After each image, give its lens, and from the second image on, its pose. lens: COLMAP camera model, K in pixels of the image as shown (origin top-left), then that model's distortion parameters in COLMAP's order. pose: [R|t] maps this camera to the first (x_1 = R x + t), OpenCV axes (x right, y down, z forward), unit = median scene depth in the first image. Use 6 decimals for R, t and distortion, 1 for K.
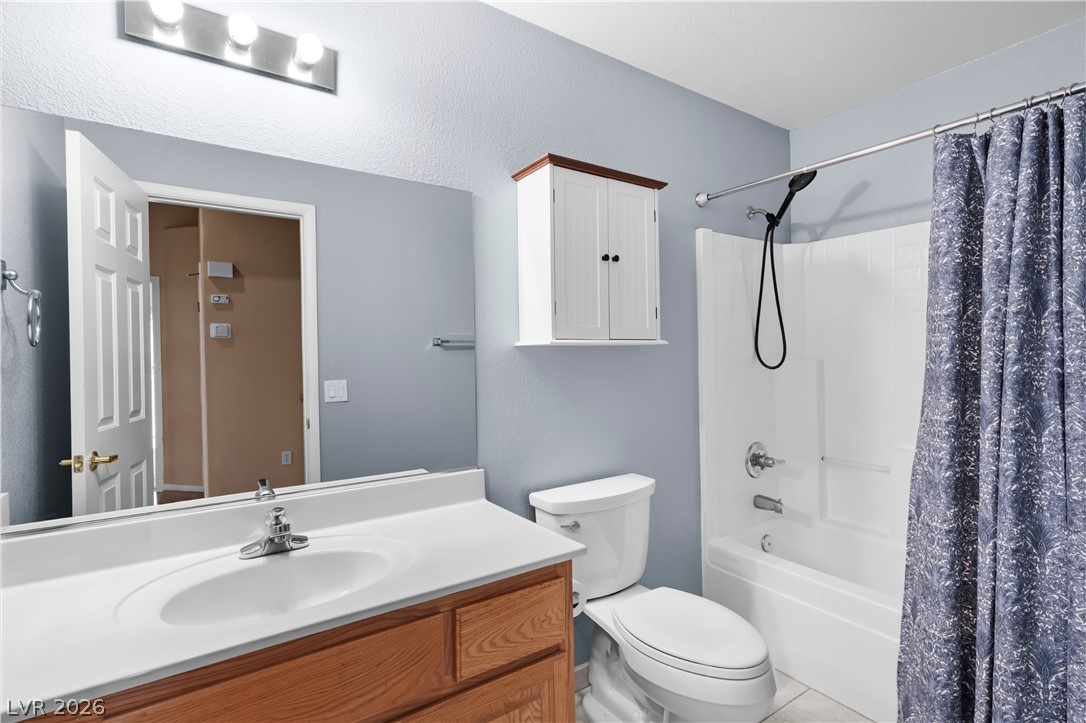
lens RADIAL K [[512.5, 0, 543.9], [0, 512.5, 358.7], [0, 0, 1]] dist [0.002750, 0.000427]
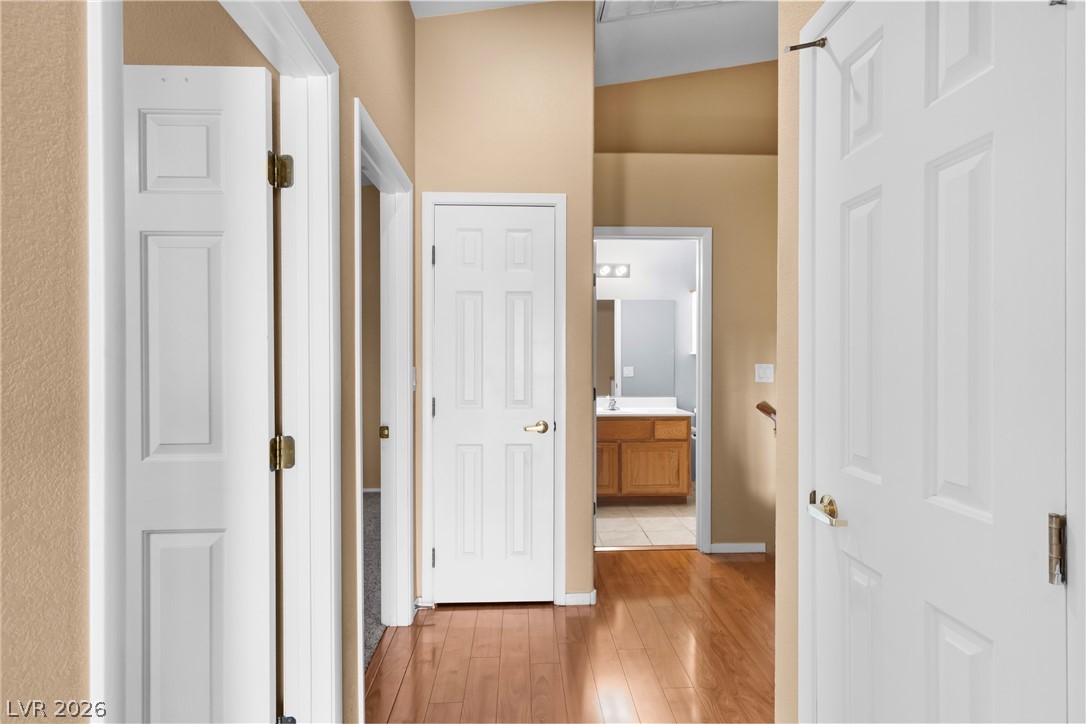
lens RADIAL K [[542.1, 0, 543.0], [0, 542.1, 362.0], [0, 0, 1]] dist [-0.000019, -0.000005]
pose [[0.854275, 0.010348, -0.519718, 0.942164], [-0.019398, 0.999740, -0.011981, 0.082679], [0.519459, 0.020317, 0.854254, -2.259901]]
